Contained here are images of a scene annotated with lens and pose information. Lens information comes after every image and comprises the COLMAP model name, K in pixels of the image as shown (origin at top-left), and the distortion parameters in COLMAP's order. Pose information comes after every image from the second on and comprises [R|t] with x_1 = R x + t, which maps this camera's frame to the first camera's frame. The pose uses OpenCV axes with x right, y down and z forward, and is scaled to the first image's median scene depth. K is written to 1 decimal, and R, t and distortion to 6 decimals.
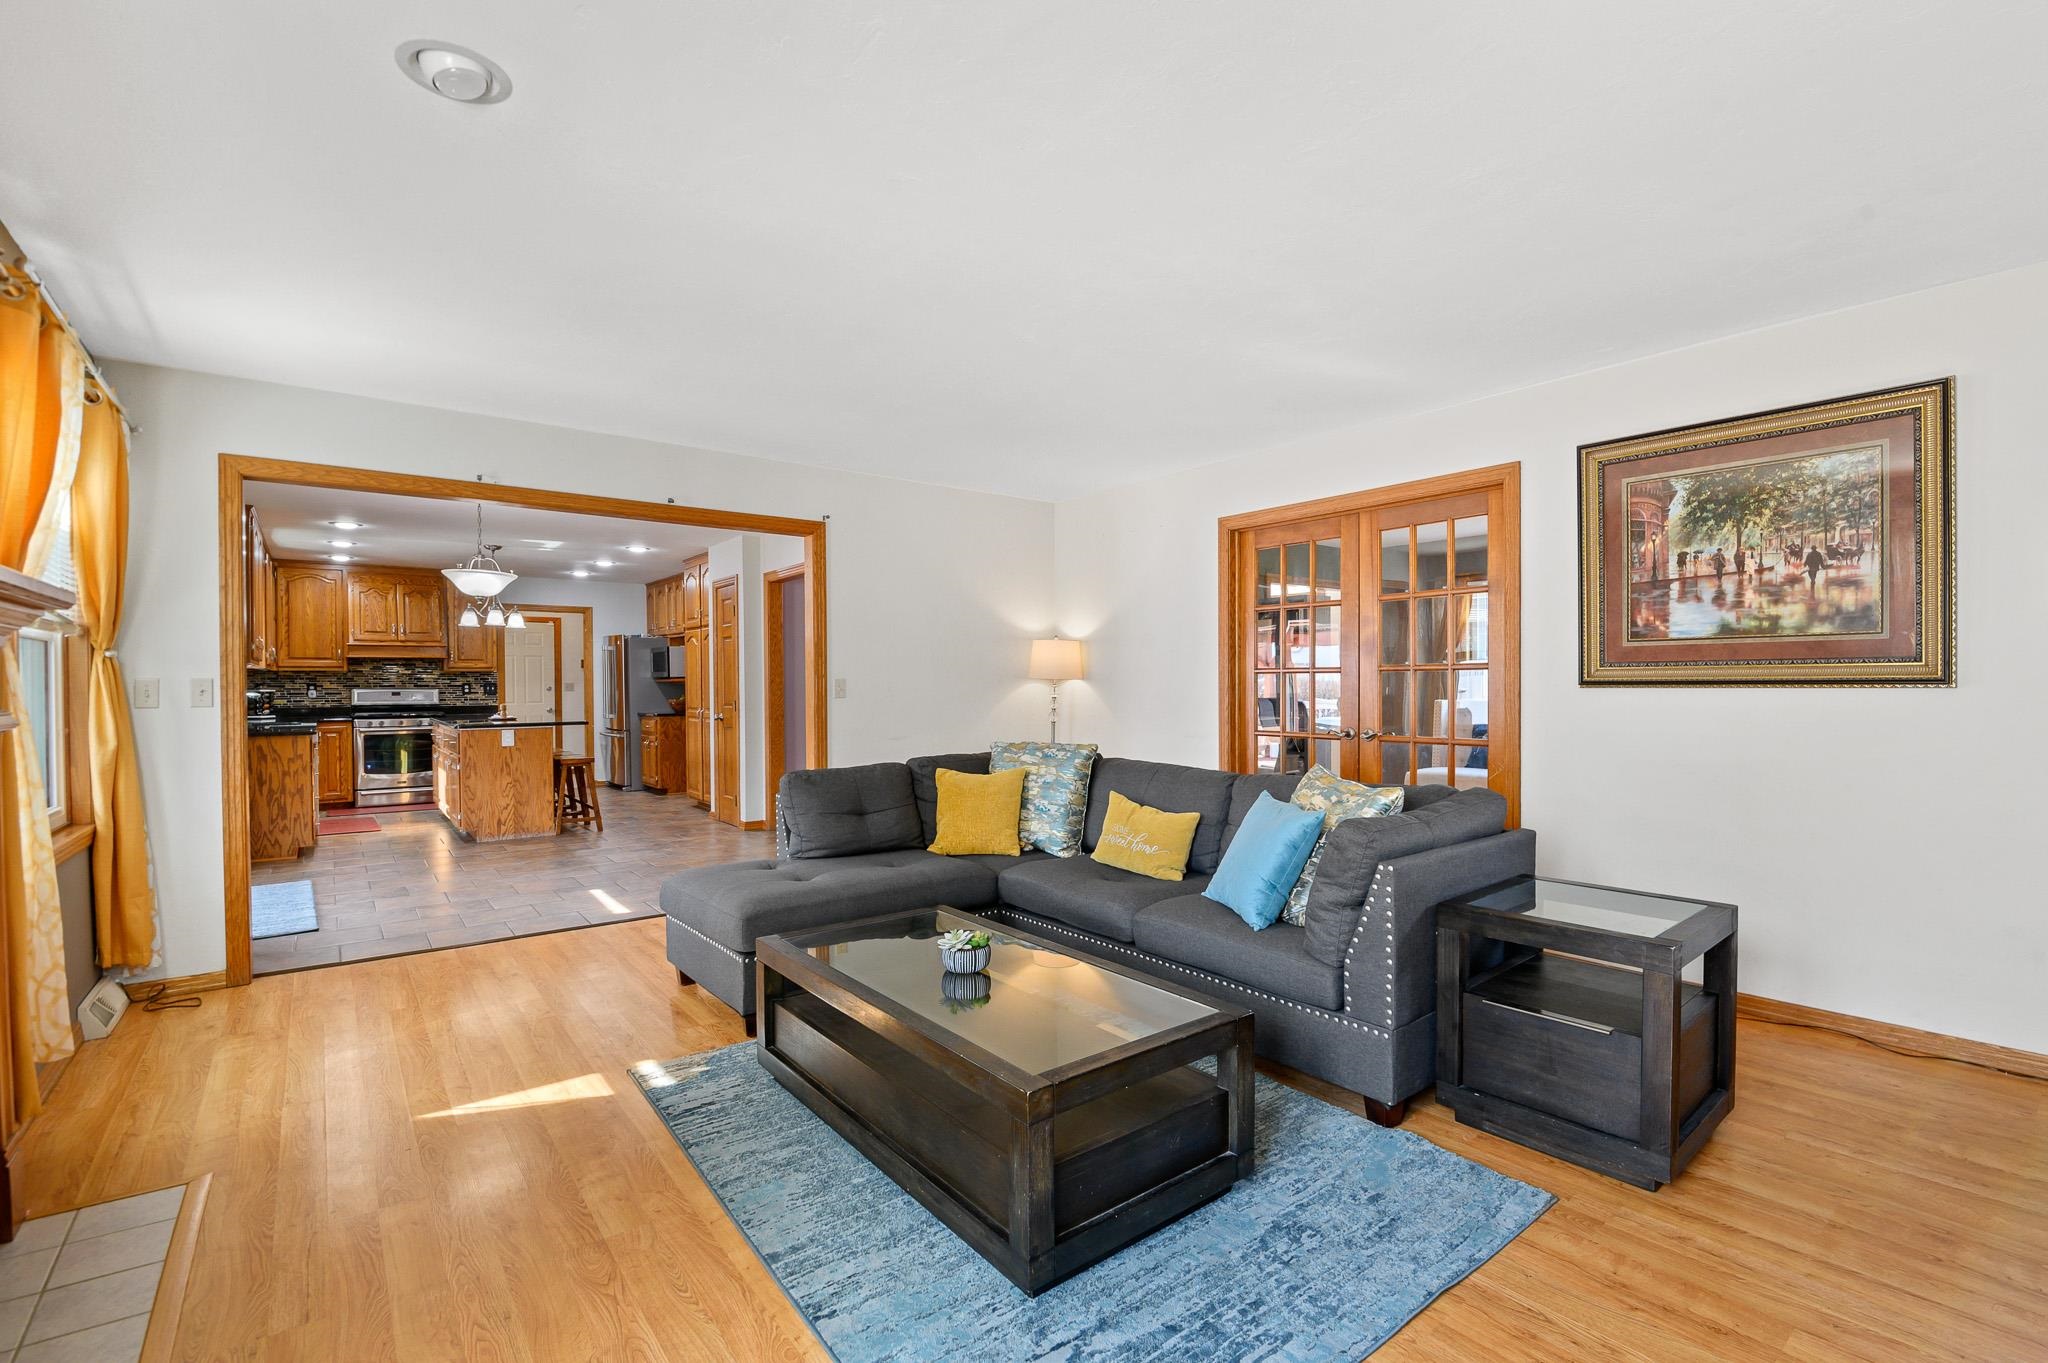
lens RADIAL K [[911.8, 0, 1060.8], [0, 911.8, 689.7], [0, 0, 1]] dist [-0.003104, -0.000782]
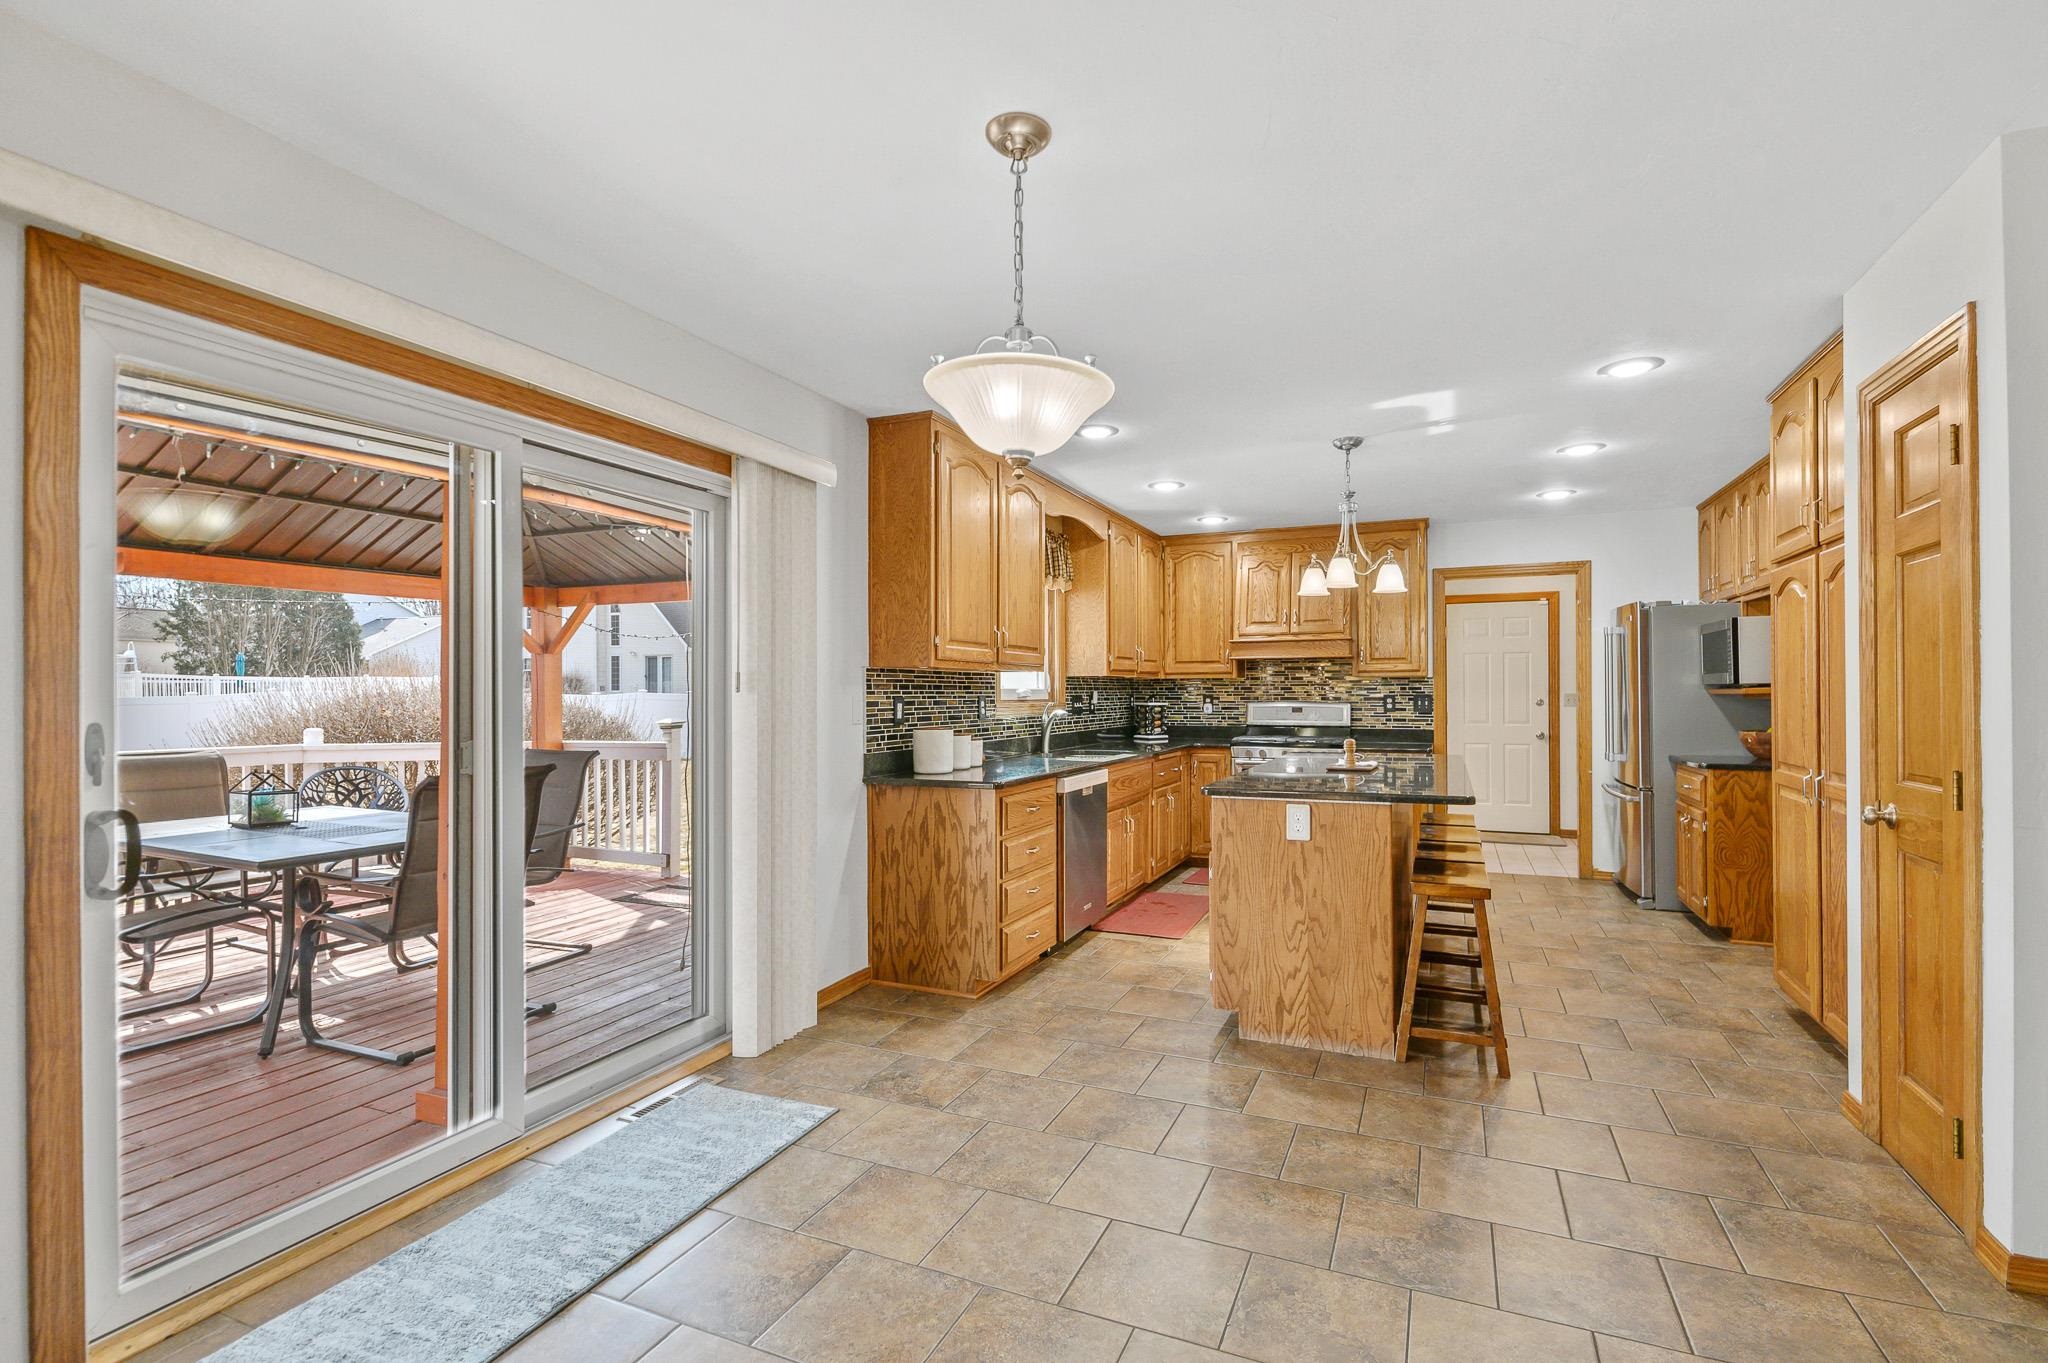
lens RADIAL K [[911.8, 0, 1060.8], [0, 911.8, 689.7], [0, 0, 1]] dist [-0.003104, -0.000782]
pose [[0.470403, 0.000258, -0.882452, -0.202146], [-0.005455, 0.999982, -0.002616, -0.008513], [0.882435, 0.006044, 0.470395, 0.526136]]
